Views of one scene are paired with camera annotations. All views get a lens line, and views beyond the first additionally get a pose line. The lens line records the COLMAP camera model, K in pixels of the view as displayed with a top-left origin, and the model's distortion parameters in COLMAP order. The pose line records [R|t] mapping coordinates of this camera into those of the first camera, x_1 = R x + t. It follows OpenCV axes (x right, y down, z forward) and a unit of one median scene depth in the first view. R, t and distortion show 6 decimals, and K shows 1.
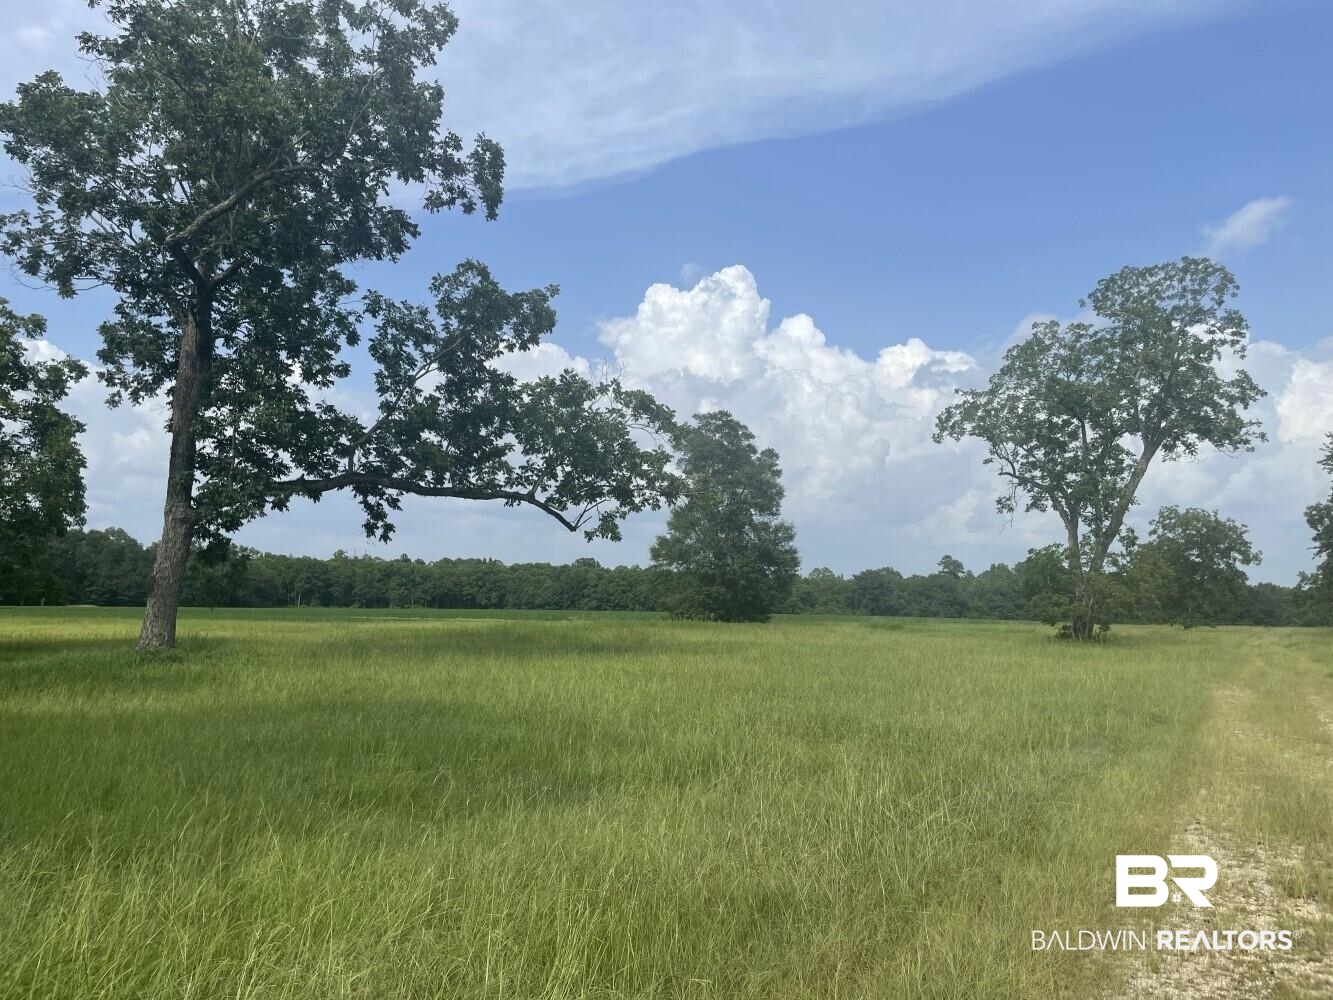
lens RADIAL K [[1007.9, 0, 656.2], [0, 1007.9, 489.8], [0, 0, 1]] dist [0.059537, -0.067951]
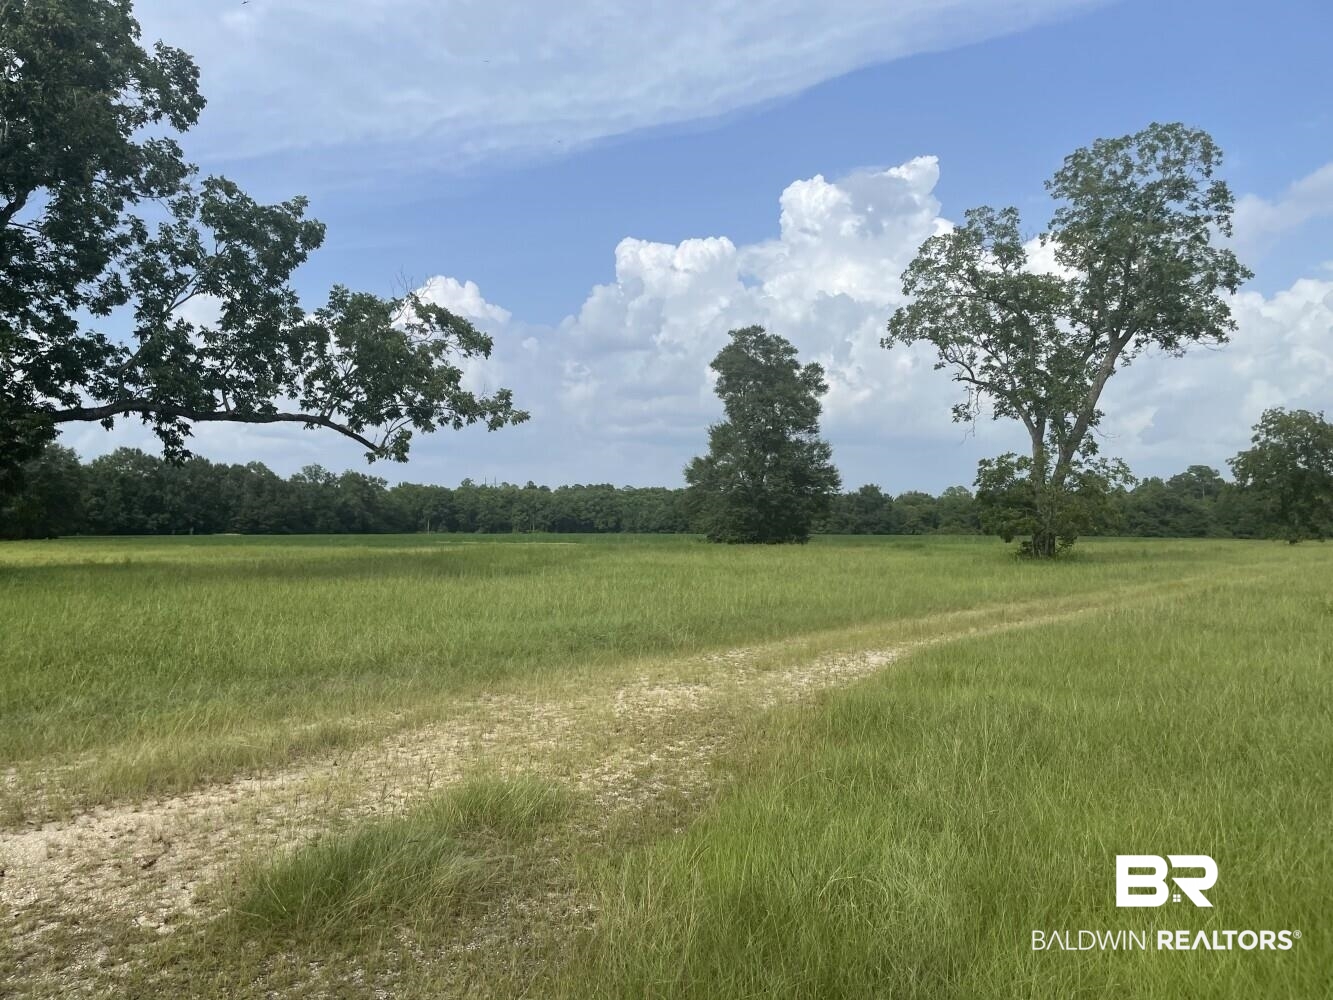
lens RADIAL K [[1007.9, 0, 659.7], [0, 1007.9, 487.5], [0, 0, 1]] dist [0.059537, -0.067951]
pose [[0.987141, -0.020426, -0.158543, 0.125078], [0.031931, 0.997010, 0.070367, 0.005063], [0.156632, -0.074525, 0.984841, 0.023939]]
